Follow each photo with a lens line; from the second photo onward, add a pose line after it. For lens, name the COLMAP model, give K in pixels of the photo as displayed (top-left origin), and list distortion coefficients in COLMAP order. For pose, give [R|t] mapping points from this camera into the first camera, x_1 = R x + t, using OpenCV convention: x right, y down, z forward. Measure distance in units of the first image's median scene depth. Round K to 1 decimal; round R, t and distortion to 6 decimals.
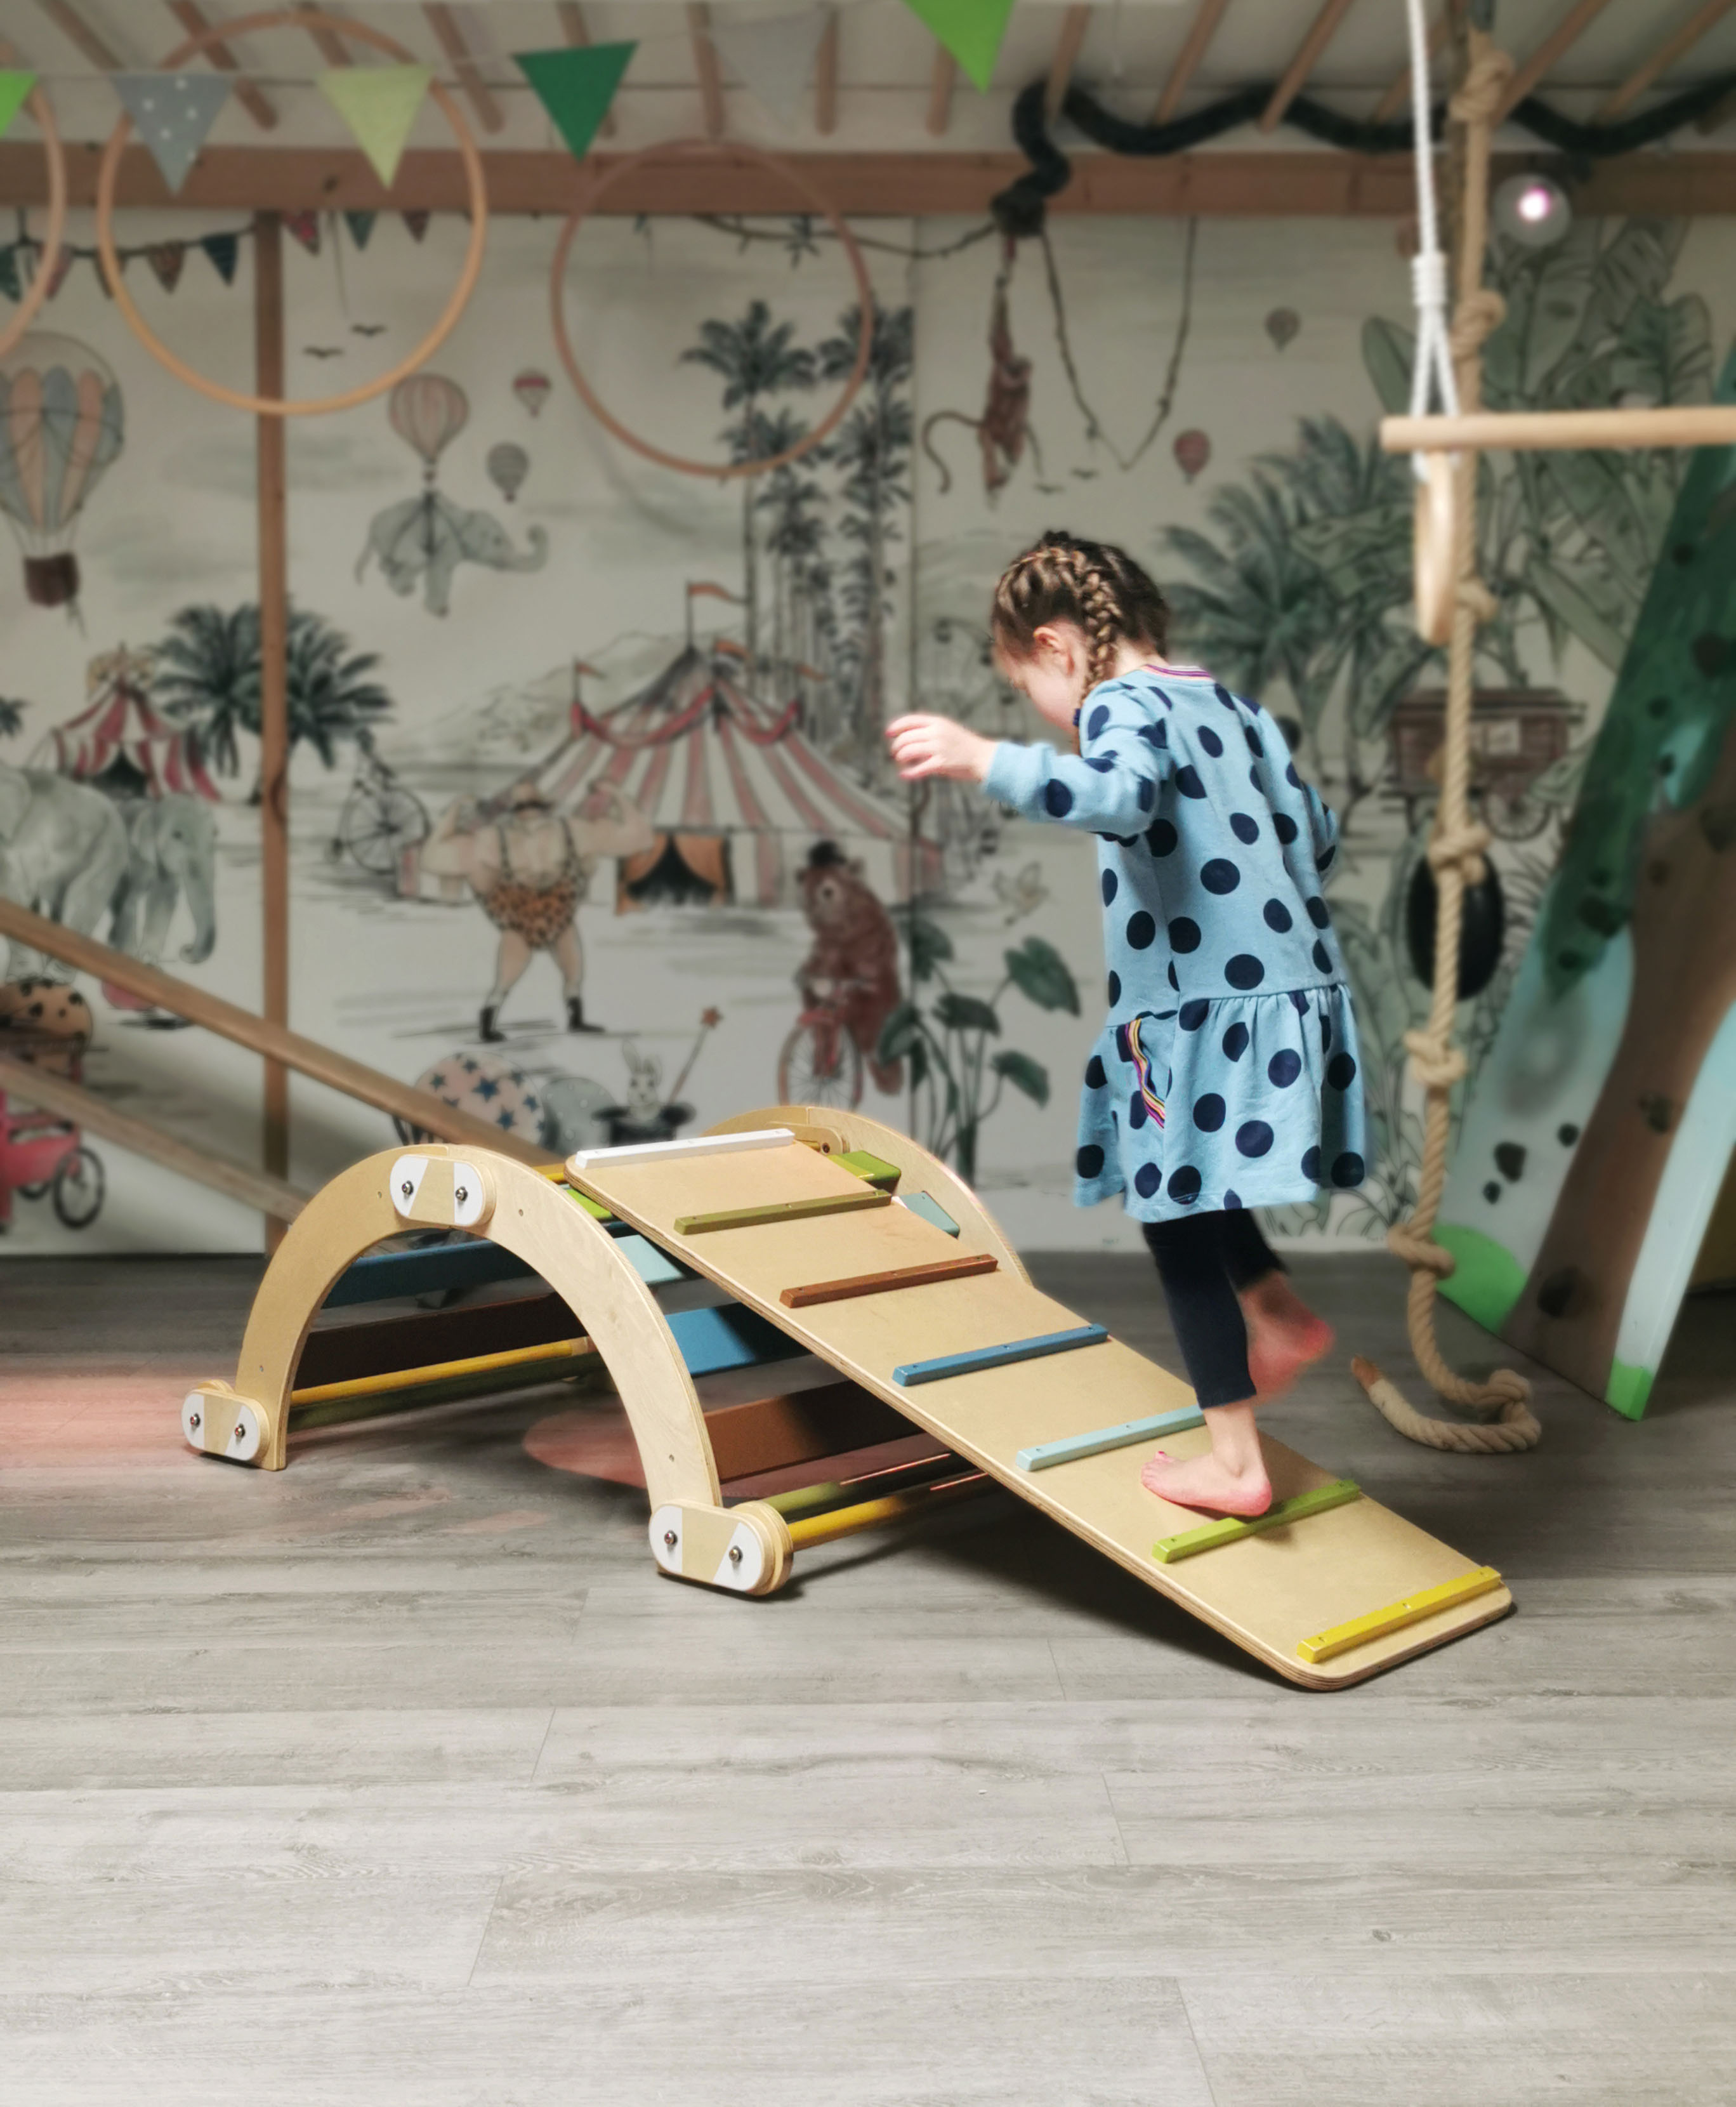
lens RADIAL K [[2530.8, 0, 877.9], [0, 2530.8, 958.2], [0, 0, 1]] dist [0.046297, 0.000000]
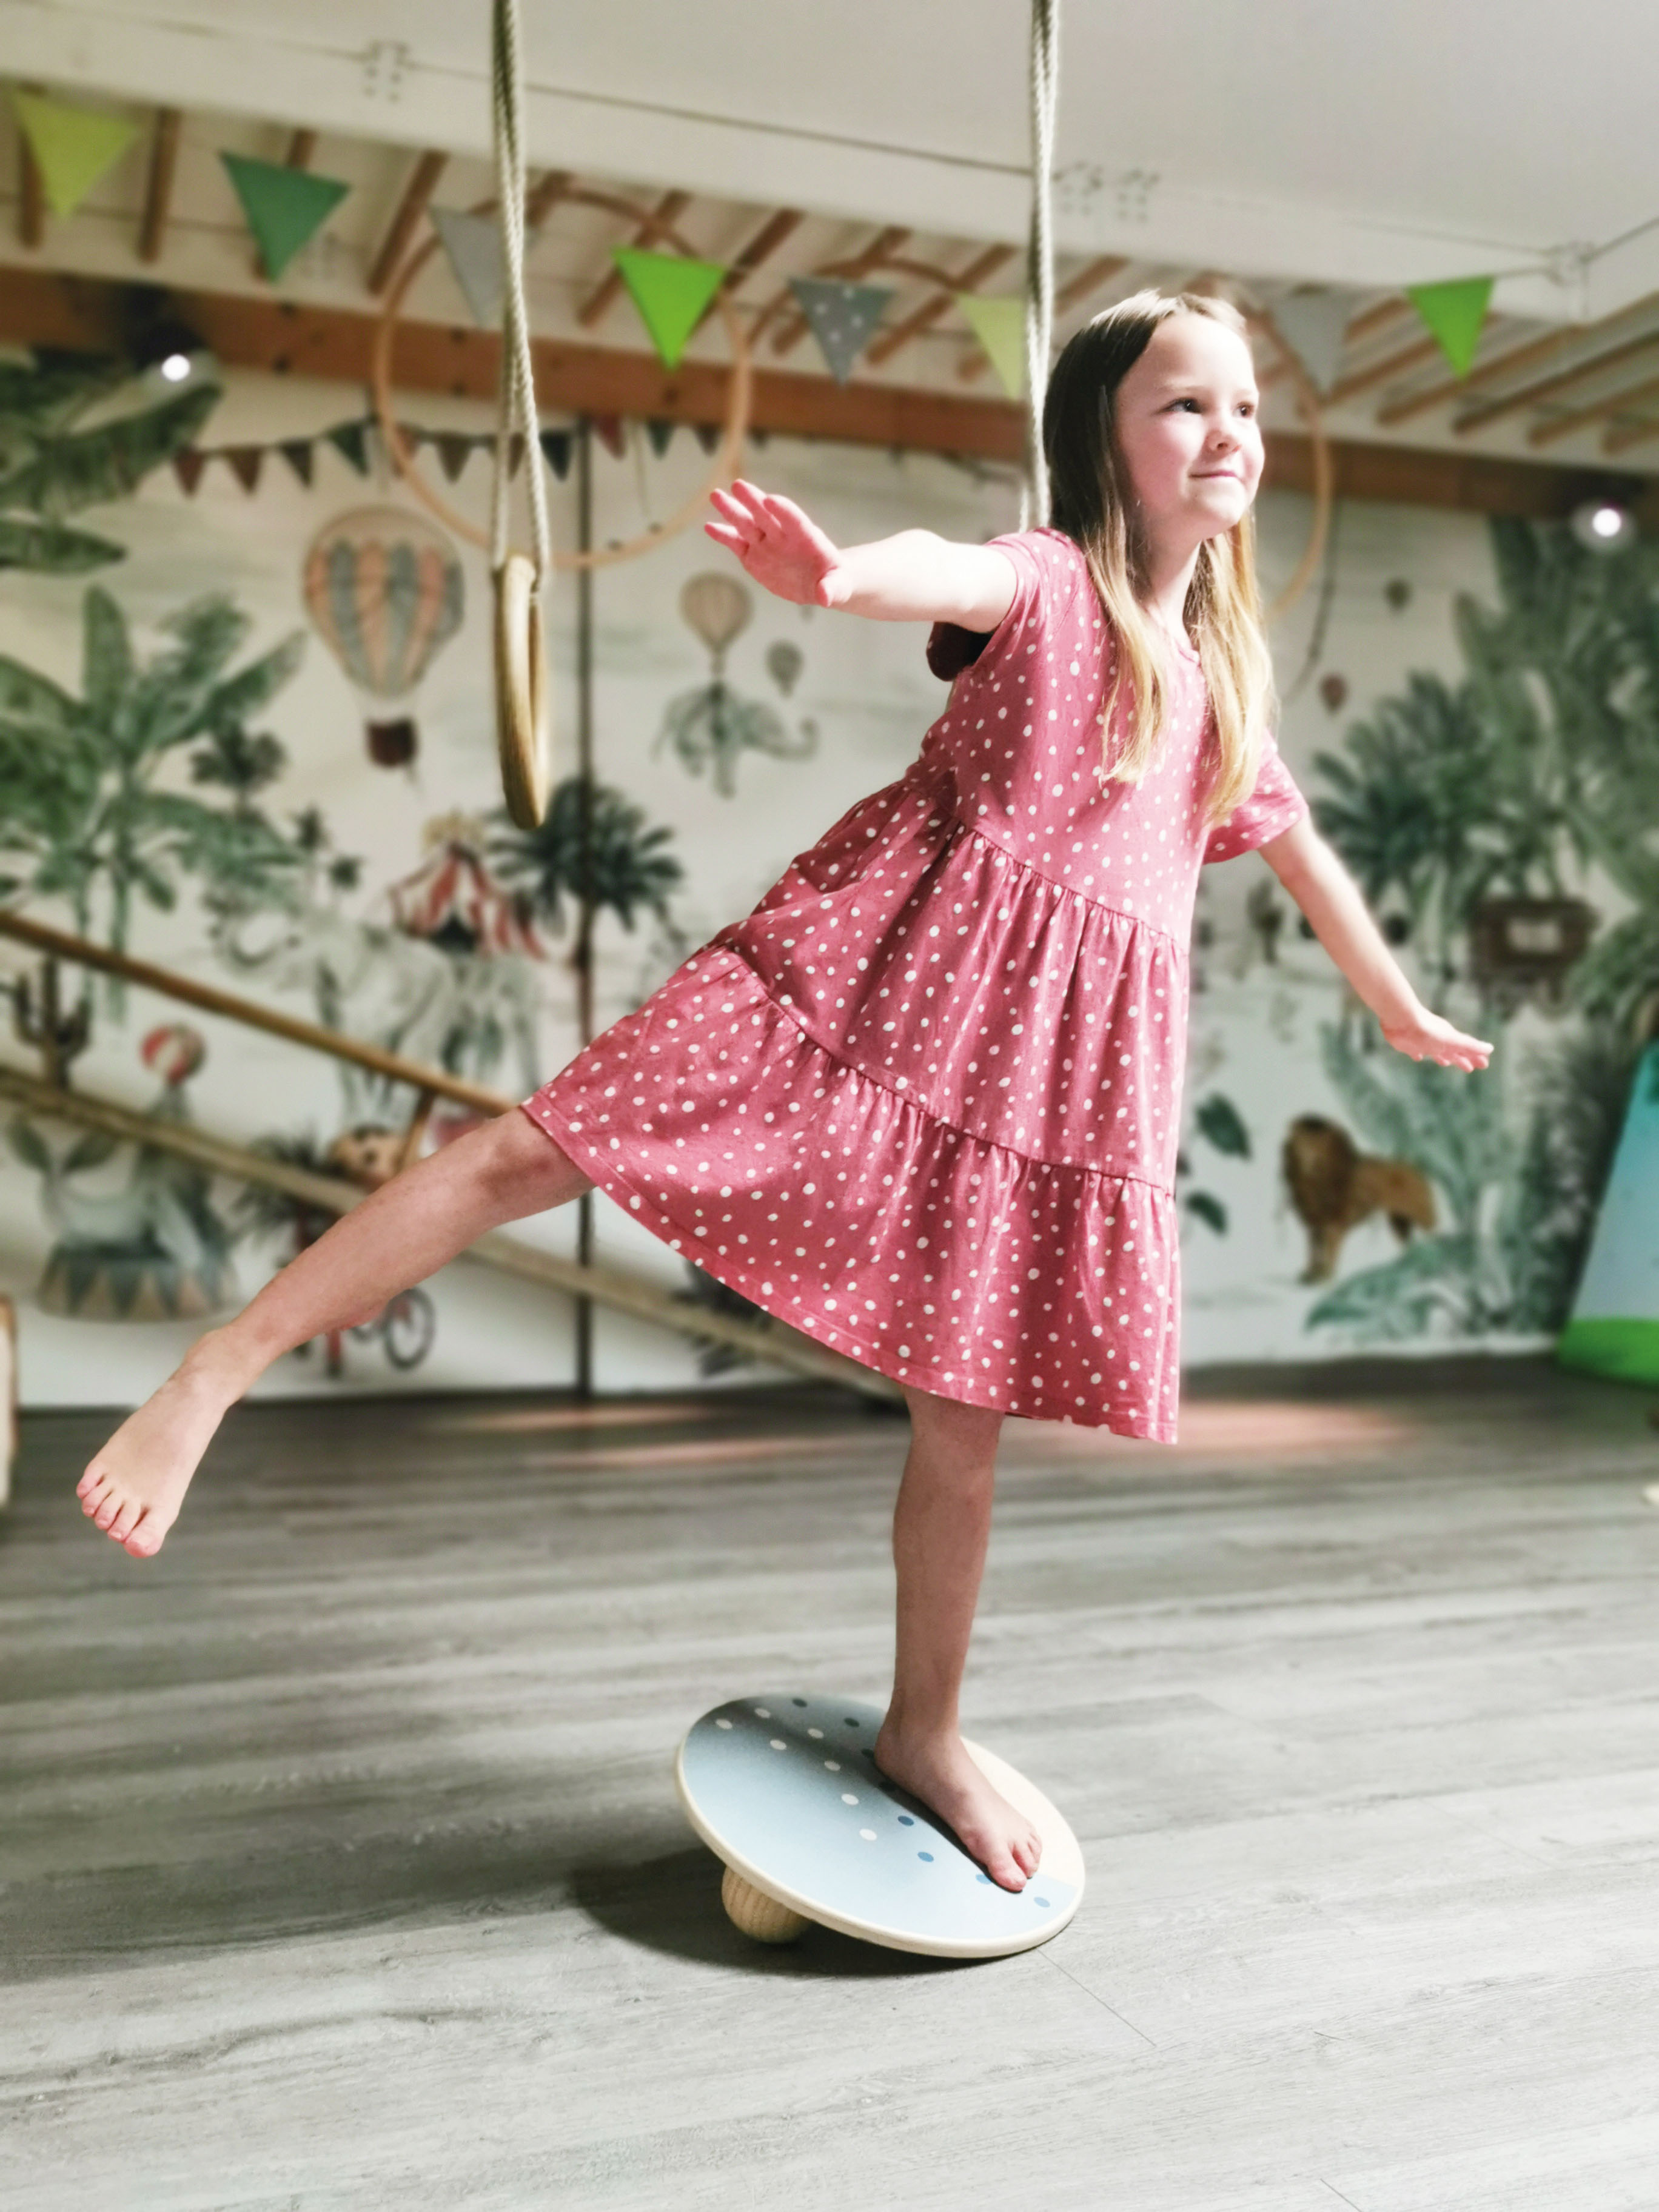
lens RADIAL K [[2248.5, 0, 879.2], [0, 2248.5, 1112.1], [0, 0, 1]] dist [0.031206, 0.000000]
pose [[0.942539, 0.003594, 0.334077, -0.441467], [0.004238, 0.999733, -0.022713, 0.023656], [-0.334069, 0.022824, 0.942272, 0.067963]]
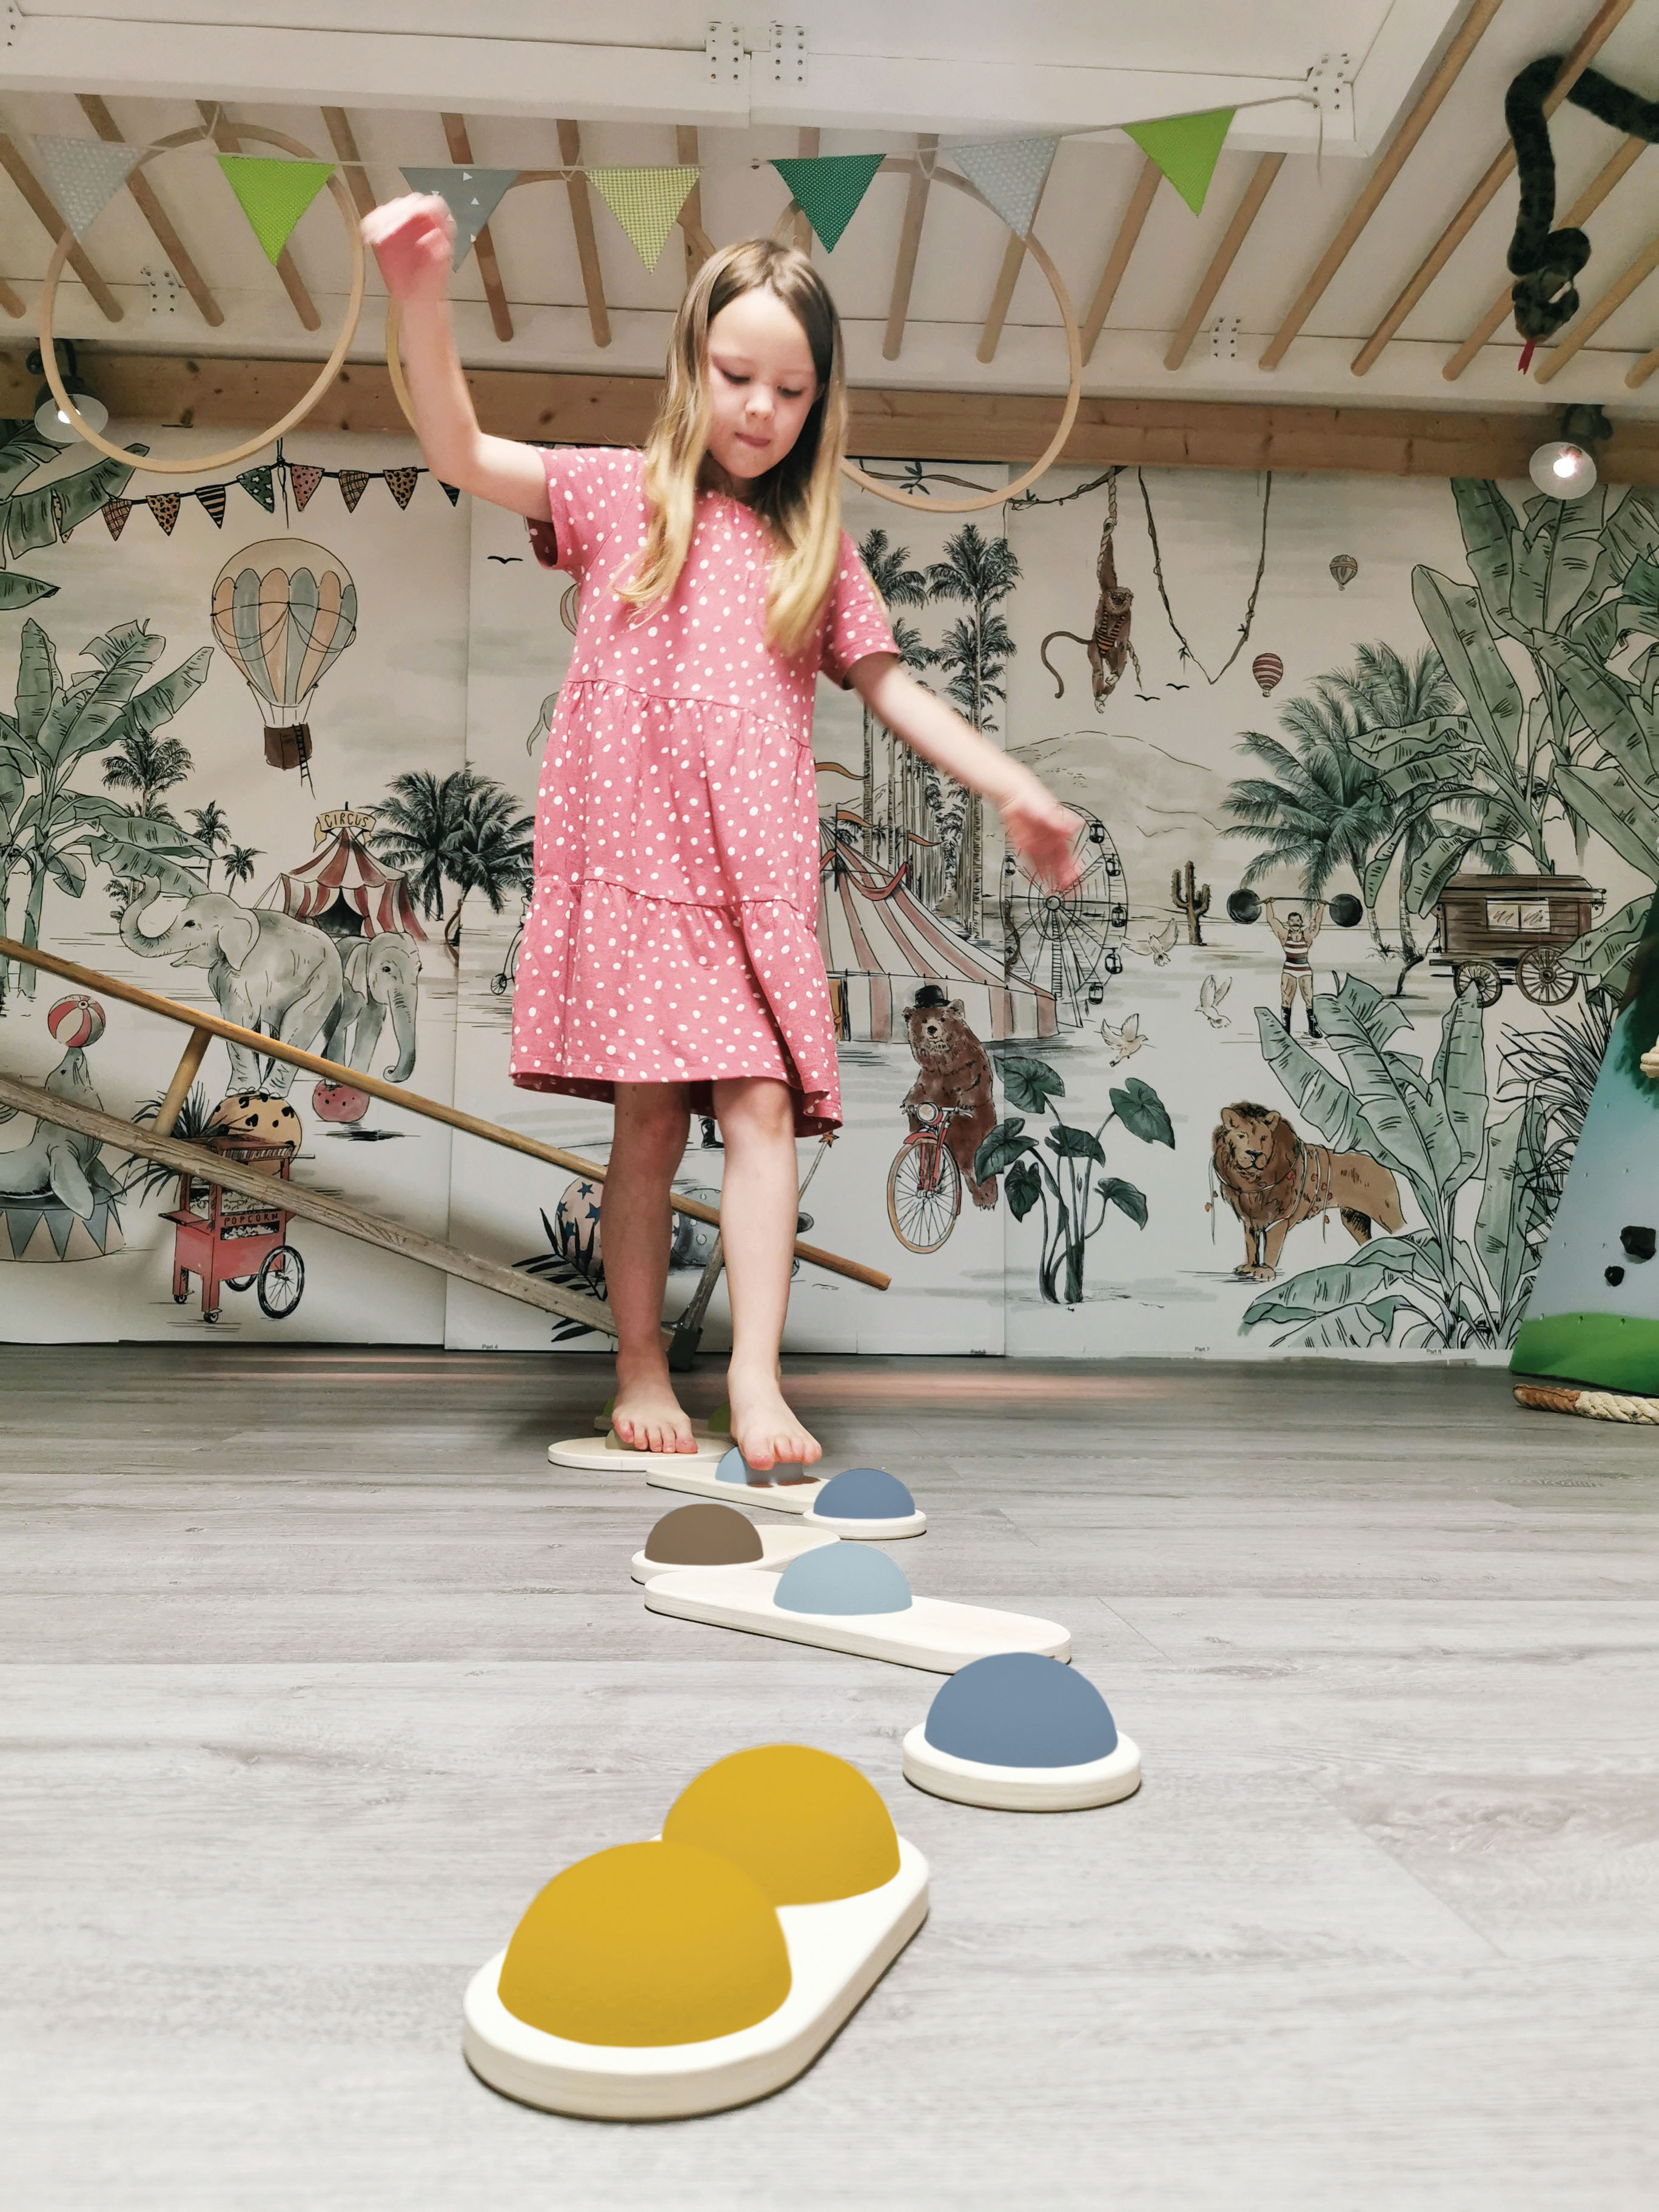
lens RADIAL K [[1727.0, 0, 828.4], [0, 1727.0, 1102.7], [0, 0, 1]] dist [0.047355, -0.052414]
pose [[0.999379, 0.019421, 0.029411, -0.100546], [-0.015740, 0.992577, -0.120597, 0.100508], [-0.031535, 0.120059, 0.992266, 0.234555]]
